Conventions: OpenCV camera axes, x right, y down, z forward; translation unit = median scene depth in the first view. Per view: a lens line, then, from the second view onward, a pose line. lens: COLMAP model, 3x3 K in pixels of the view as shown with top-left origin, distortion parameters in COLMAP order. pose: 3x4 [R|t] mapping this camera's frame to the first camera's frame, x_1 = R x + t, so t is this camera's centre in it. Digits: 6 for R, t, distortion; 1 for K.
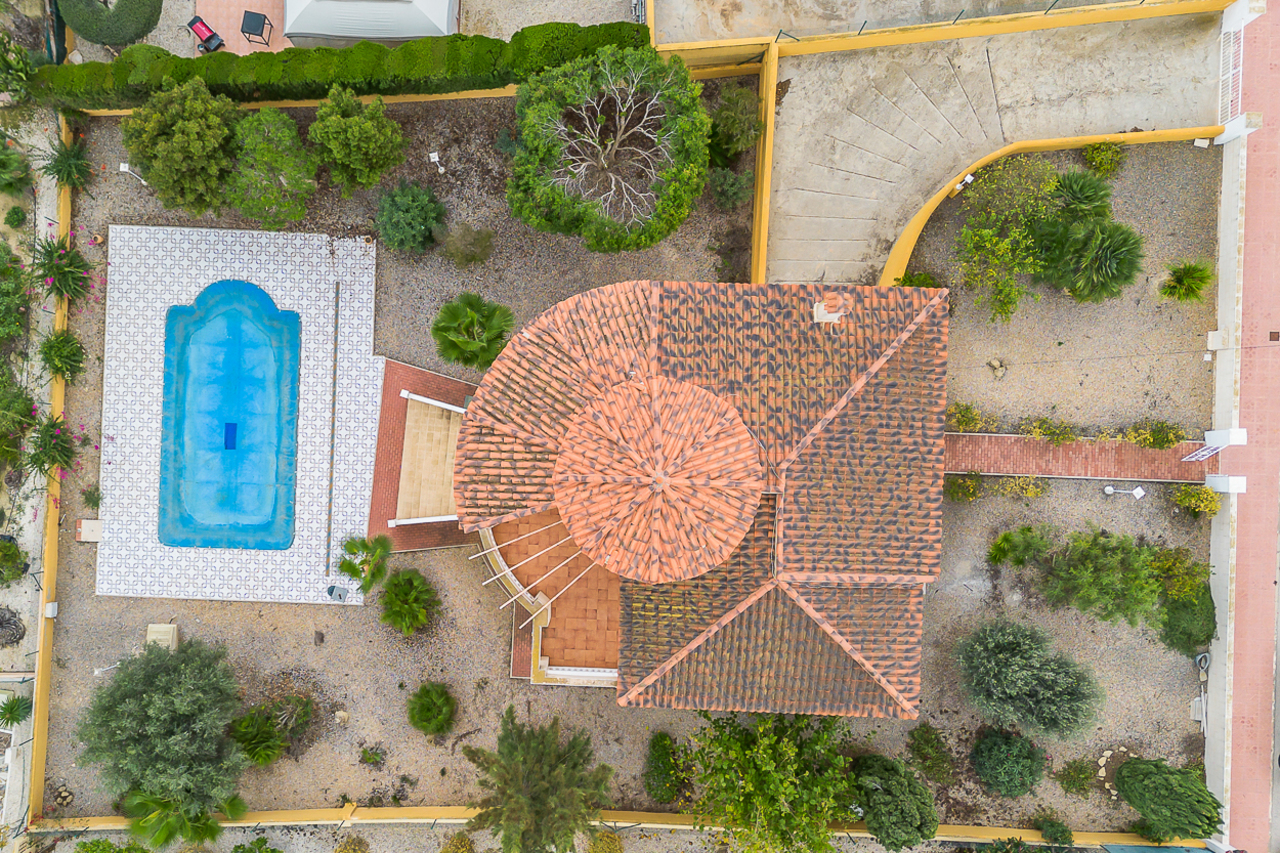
lens RADIAL K [[1184.2, 0, 535.3], [0, 1184.2, 464.9], [0, 0, 1]] dist [0.123083, -0.008751]
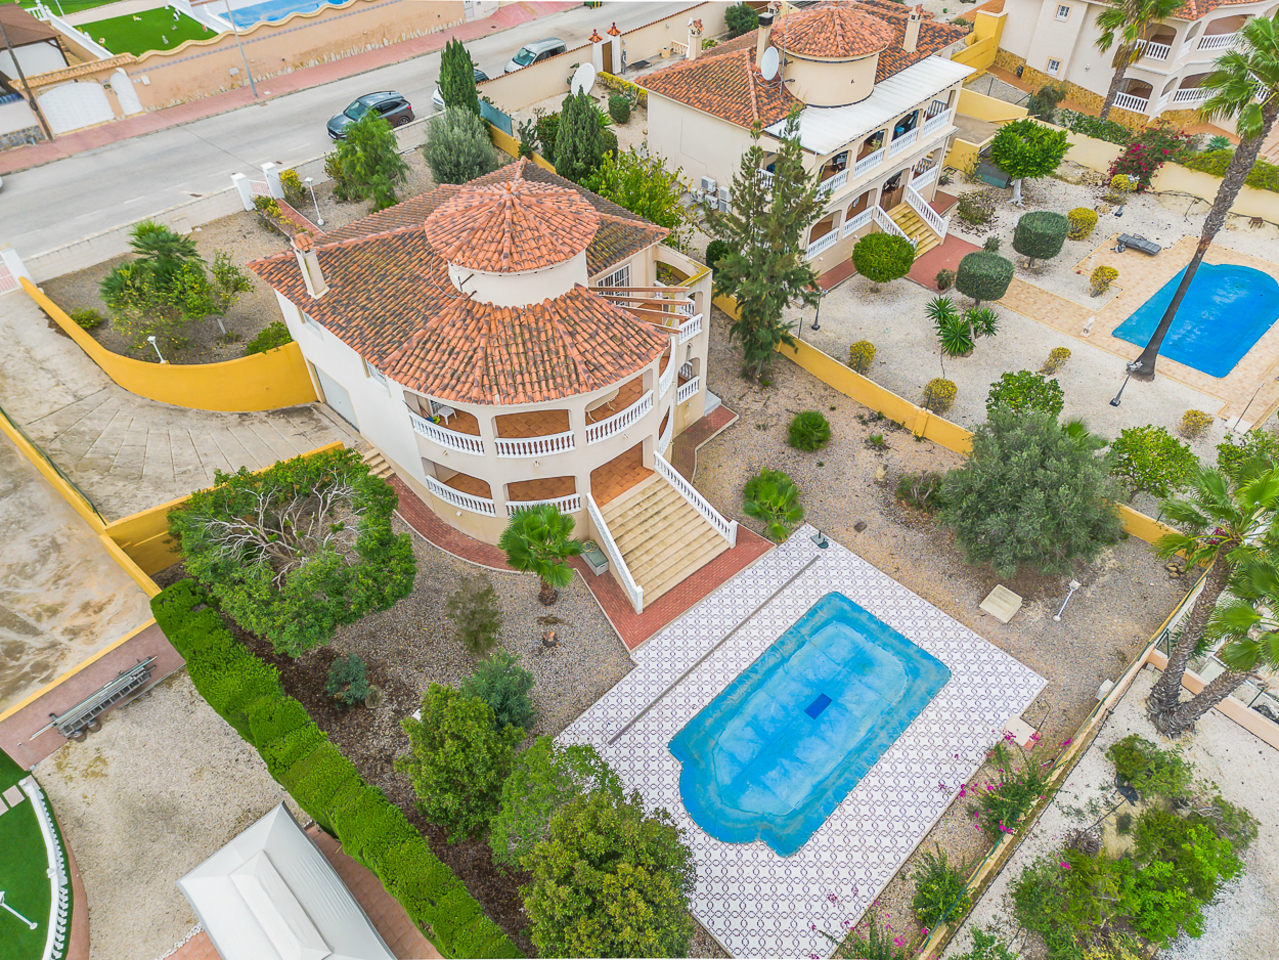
lens RADIAL K [[899.6, 0, 645.0], [0, 899.6, 483.4], [0, 0, 1]] dist [0.125282, -0.000289]
pose [[-0.728007, -0.452383, 0.515127, -0.438503], [0.684744, -0.516679, 0.513973, -0.376667], [0.033642, 0.726906, 0.685912, 0.417769]]
